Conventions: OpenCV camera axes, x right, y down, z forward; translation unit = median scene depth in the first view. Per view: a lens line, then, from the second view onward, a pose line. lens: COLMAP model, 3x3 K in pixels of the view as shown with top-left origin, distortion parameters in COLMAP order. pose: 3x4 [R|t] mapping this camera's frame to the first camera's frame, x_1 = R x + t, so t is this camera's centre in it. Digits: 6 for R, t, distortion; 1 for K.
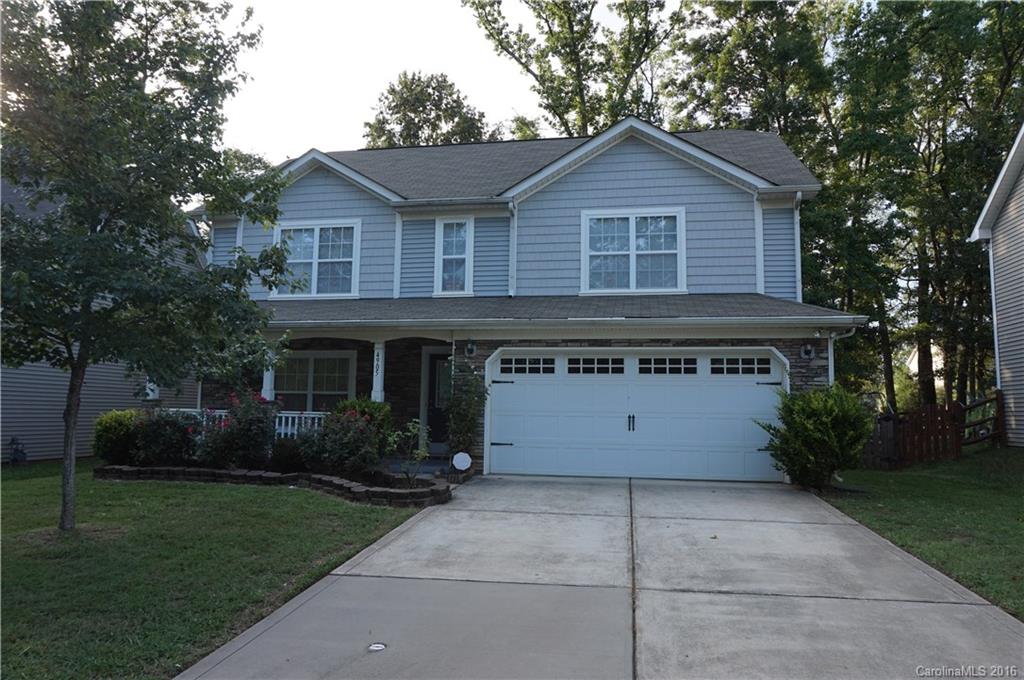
lens RADIAL K [[690.9, 0, 506.4], [0, 690.9, 338.1], [0, 0, 1]] dist [-0.047730, 0.035334]
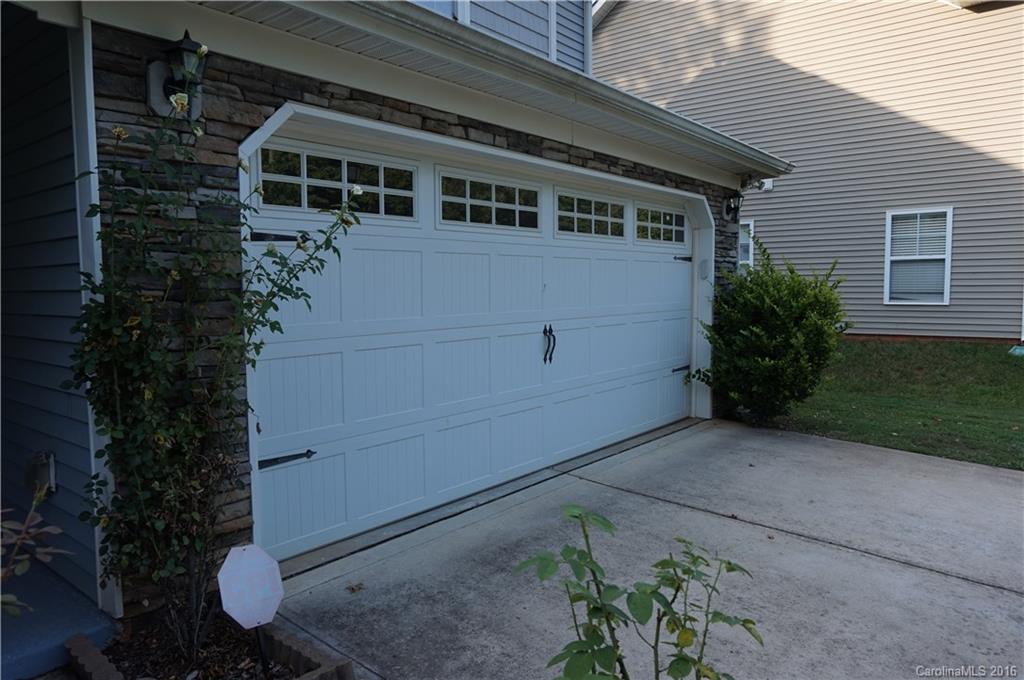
lens RADIAL K [[690.9, 0, 506.4], [0, 690.9, 338.1], [0, 0, 1]] dist [-0.047730, 0.035334]
pose [[0.482539, -0.086994, 0.871543, -0.195122], [-0.076071, 0.987133, 0.140650, 0.056301], [-0.872565, -0.134168, 0.469713, 0.767680]]
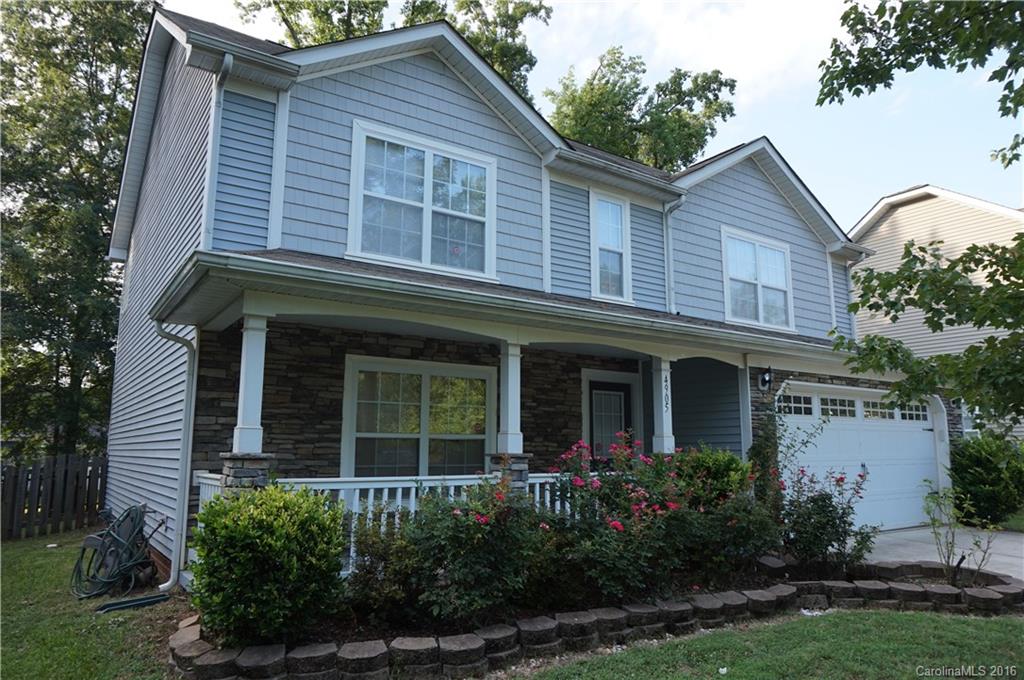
lens RADIAL K [[690.9, 0, 506.4], [0, 690.9, 338.1], [0, 0, 1]] dist [-0.047730, 0.035334]
pose [[0.704122, 0.101449, 0.702795, -0.751981], [-0.067247, 0.994820, -0.076229, 0.044761], [-0.706888, 0.006414, 0.707297, 0.650242]]
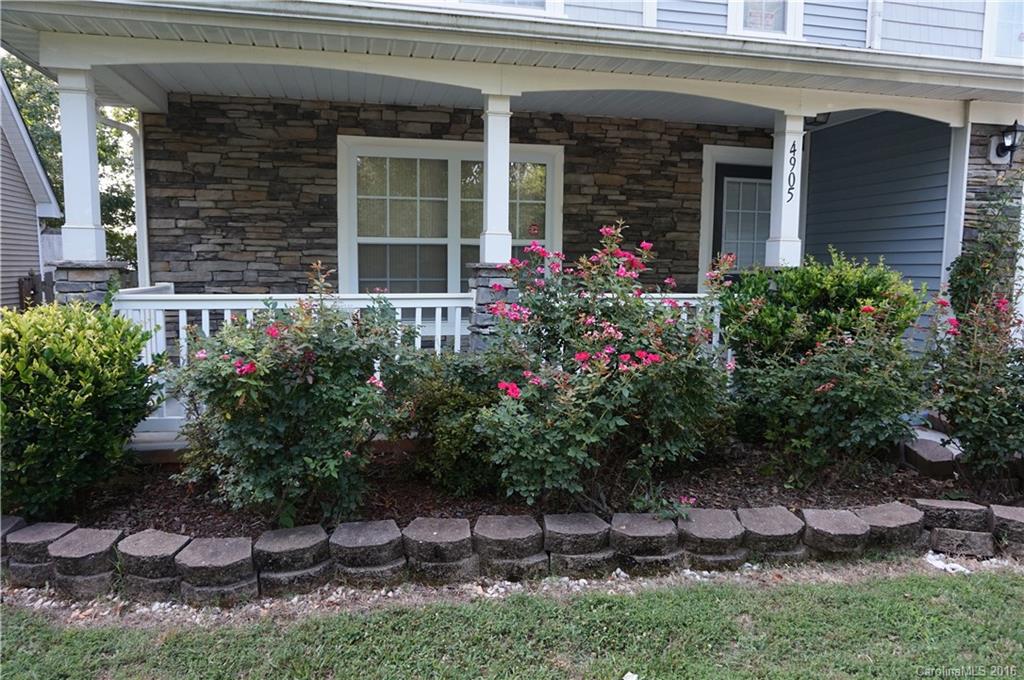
lens RADIAL K [[690.9, 0, 506.4], [0, 690.9, 338.1], [0, 0, 1]] dist [-0.047730, 0.035334]
pose [[0.918177, -0.048462, 0.393196, -0.501197], [-0.037883, 0.977202, 0.208906, 0.055050], [-0.394356, -0.206708, 0.895408, 0.690513]]
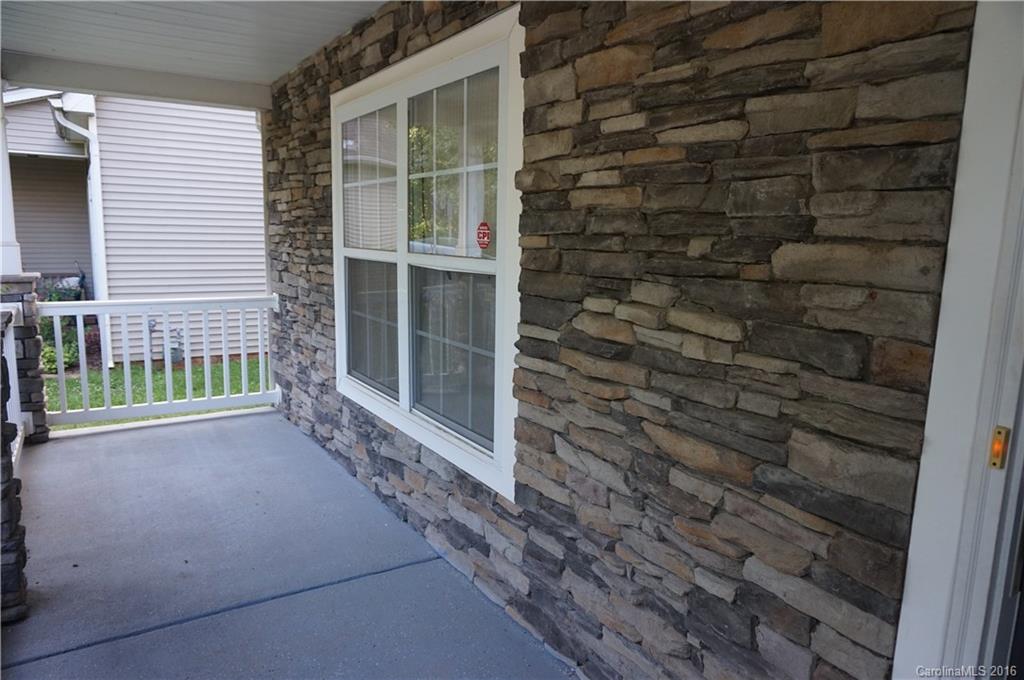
lens RADIAL K [[690.9, 0, 506.4], [0, 690.9, 338.1], [0, 0, 1]] dist [-0.047730, 0.035334]
pose [[0.680852, 0.111179, -0.723934, -0.112702], [0.067488, 0.974684, 0.213160, 0.069018], [0.729305, -0.193987, 0.656112, 1.021893]]
